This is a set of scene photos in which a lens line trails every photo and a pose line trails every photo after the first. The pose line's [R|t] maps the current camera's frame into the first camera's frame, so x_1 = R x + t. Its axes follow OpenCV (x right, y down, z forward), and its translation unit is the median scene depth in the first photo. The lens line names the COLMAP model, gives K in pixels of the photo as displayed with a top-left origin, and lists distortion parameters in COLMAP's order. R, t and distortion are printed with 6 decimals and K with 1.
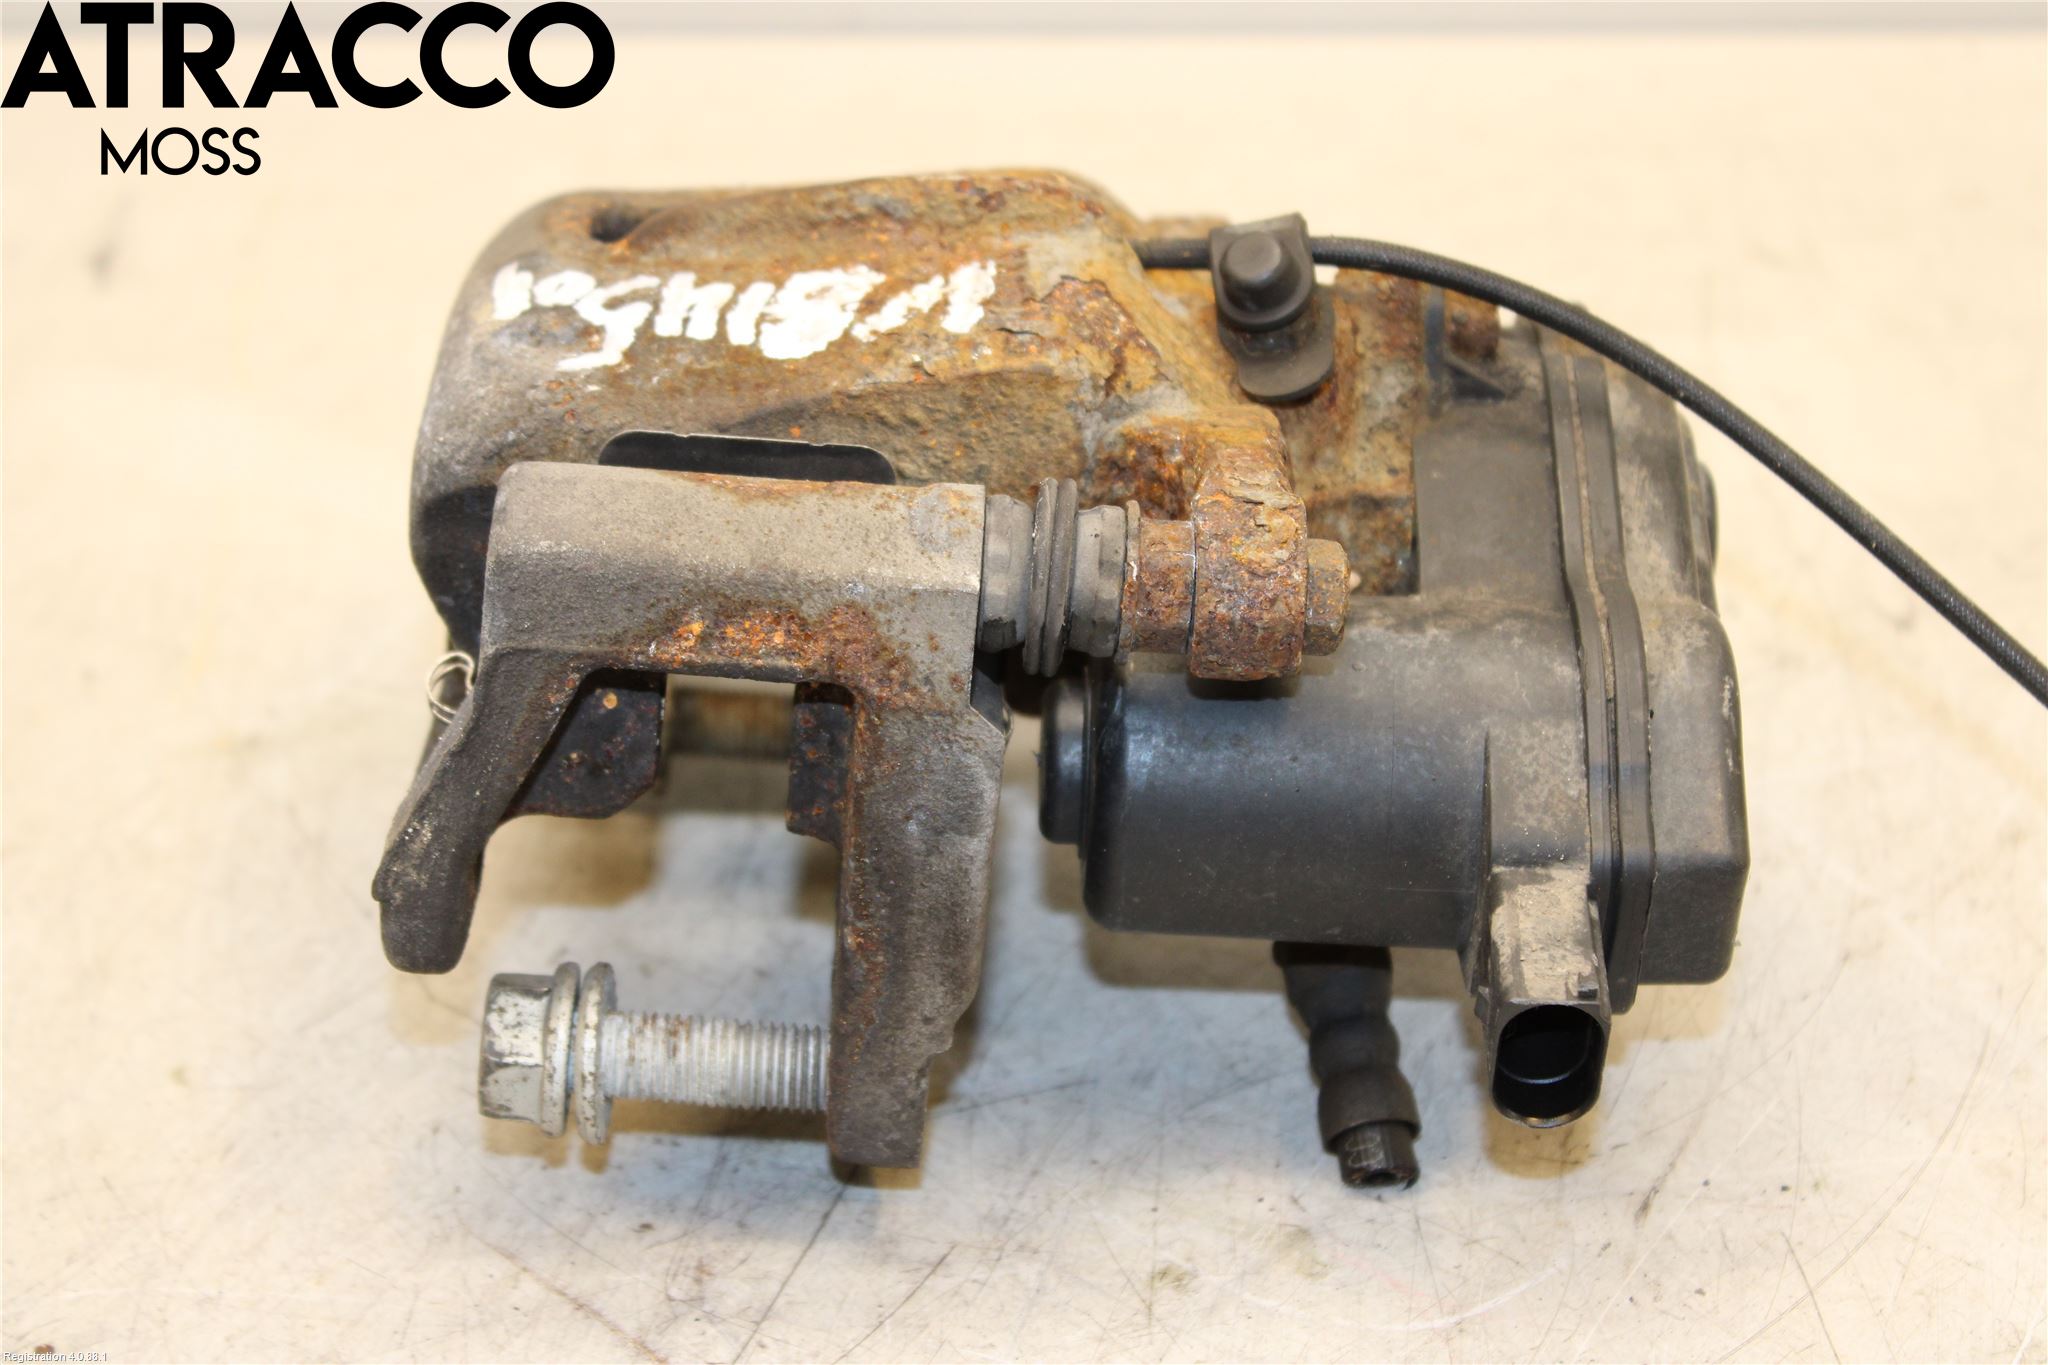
lens RADIAL K [[4864.1, 0, 1024.0], [0, 4864.1, 683.0], [0, 0, 1]] dist [-0.038522, 0.000000]
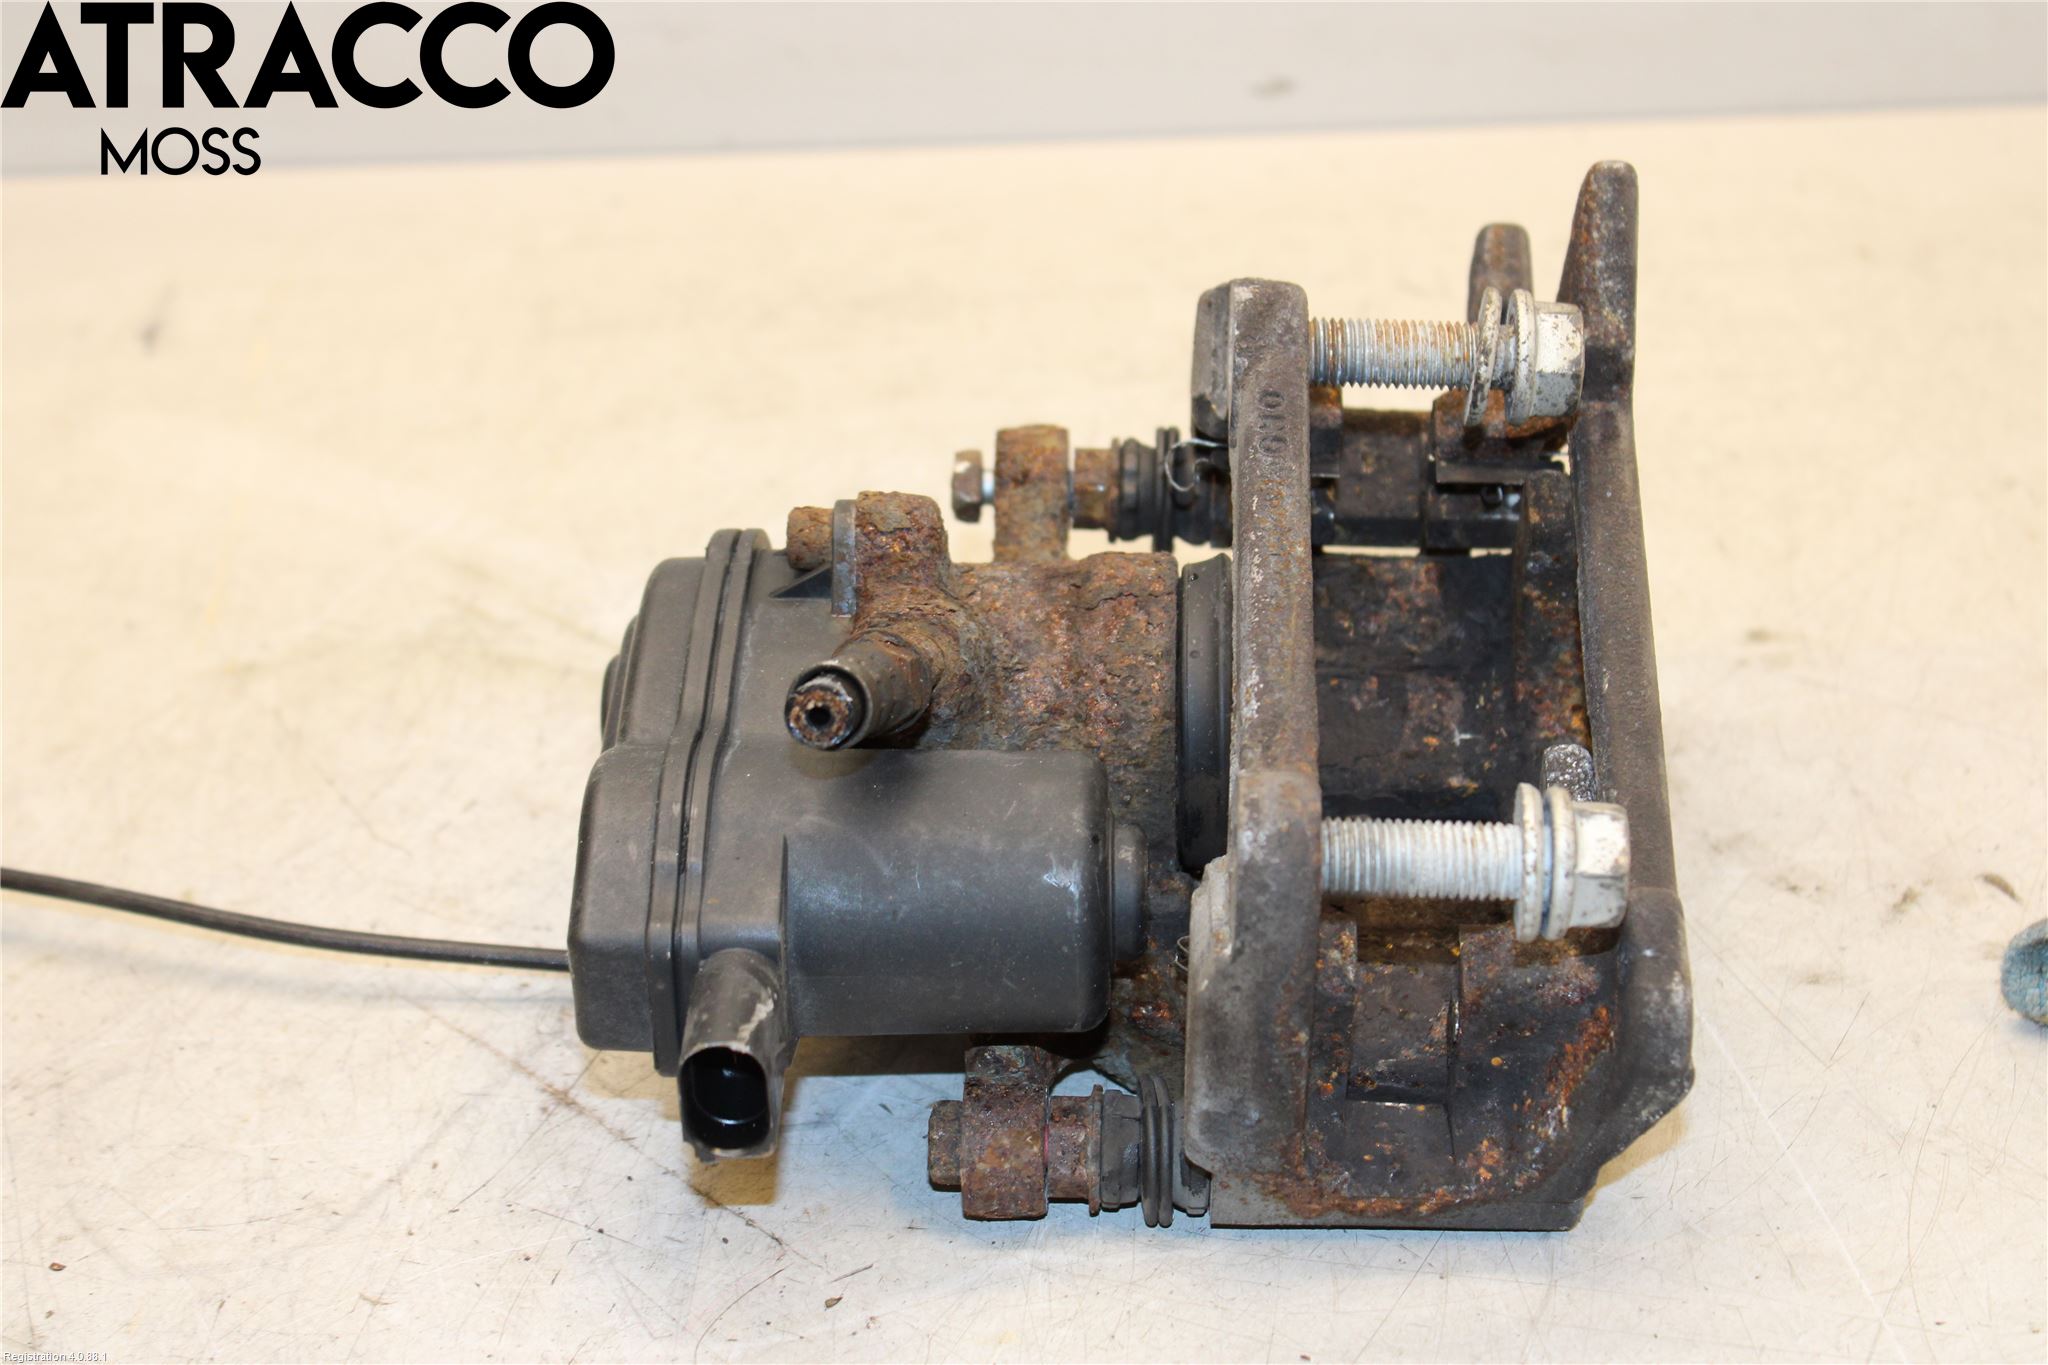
lens RADIAL K [[3977.9, 0, 1024.5], [0, 3977.9, 682.5], [0, 0, 1]] dist [-0.012617, 0.000000]
pose [[-0.995993, 0.028934, 0.084621, -0.052587], [-0.089295, -0.269571, -0.958832, 1.025679], [-0.004931, -0.962546, 0.271074, 0.809363]]
